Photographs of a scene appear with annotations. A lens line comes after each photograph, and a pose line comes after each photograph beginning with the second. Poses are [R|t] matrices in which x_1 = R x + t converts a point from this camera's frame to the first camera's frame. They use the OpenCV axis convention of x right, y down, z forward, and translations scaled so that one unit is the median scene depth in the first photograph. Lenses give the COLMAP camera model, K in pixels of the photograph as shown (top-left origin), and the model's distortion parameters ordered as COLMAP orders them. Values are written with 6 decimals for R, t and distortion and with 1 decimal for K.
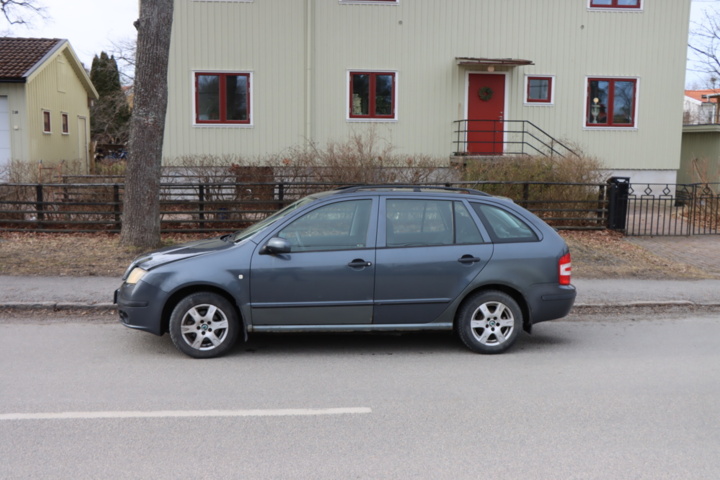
lens RADIAL K [[726.6, 0, 359.4], [0, 726.6, 242.2], [0, 0, 1]] dist [-0.071179, 0.000000]
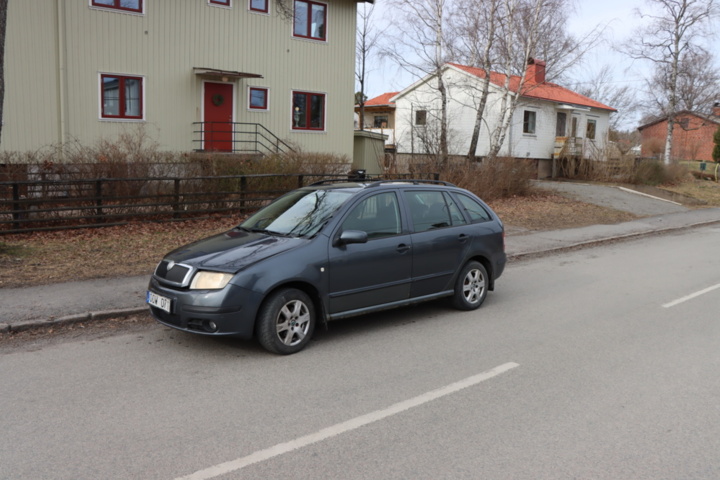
lens RADIAL K [[590.5, 0, 355.1], [0, 590.5, 244.8], [0, 0, 1]] dist [-0.144578, 0.094301]
pose [[0.821583, -0.077958, 0.564734, -0.562808], [0.055961, 0.996850, 0.056196, -0.030855], [-0.567336, -0.014567, 0.823358, 0.256427]]
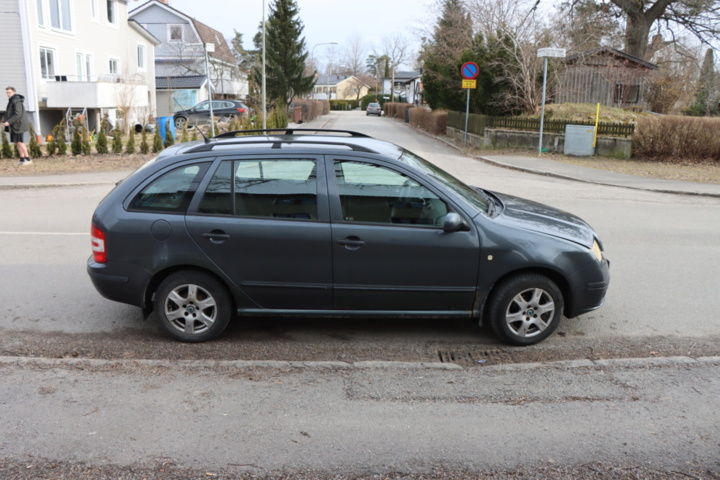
lens RADIAL K [[597.3, 0, 355.9], [0, 597.3, 241.0], [0, 0, 1]] dist [-0.131729, 0.048996]
pose [[-0.994504, -0.052898, 0.090354, -0.092015], [-0.016963, 0.932989, 0.359504, -0.226646], [-0.103316, 0.355995, -0.928759, 1.802441]]
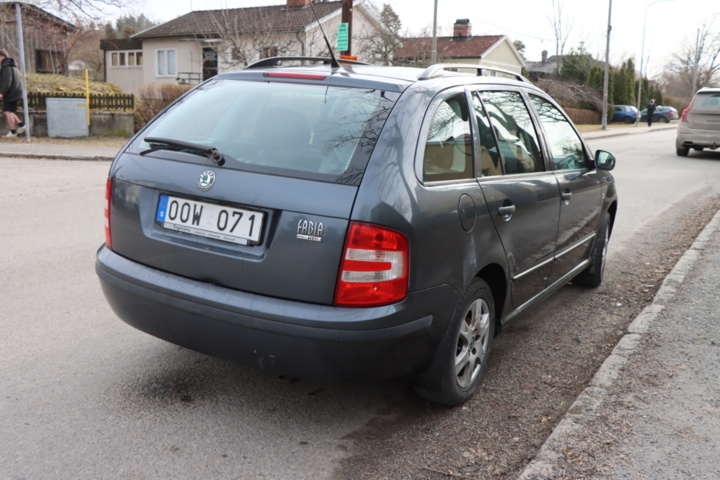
lens RADIAL K [[721.6, 0, 358.2], [0, 721.6, 239.0], [0, 0, 1]] dist [-0.040075, 0.000000]
pose [[-0.610443, 0.123715, -0.782339, 0.569768], [-0.133480, 0.957532, 0.255571, -0.091502], [0.780732, 0.260438, -0.568005, 1.424881]]
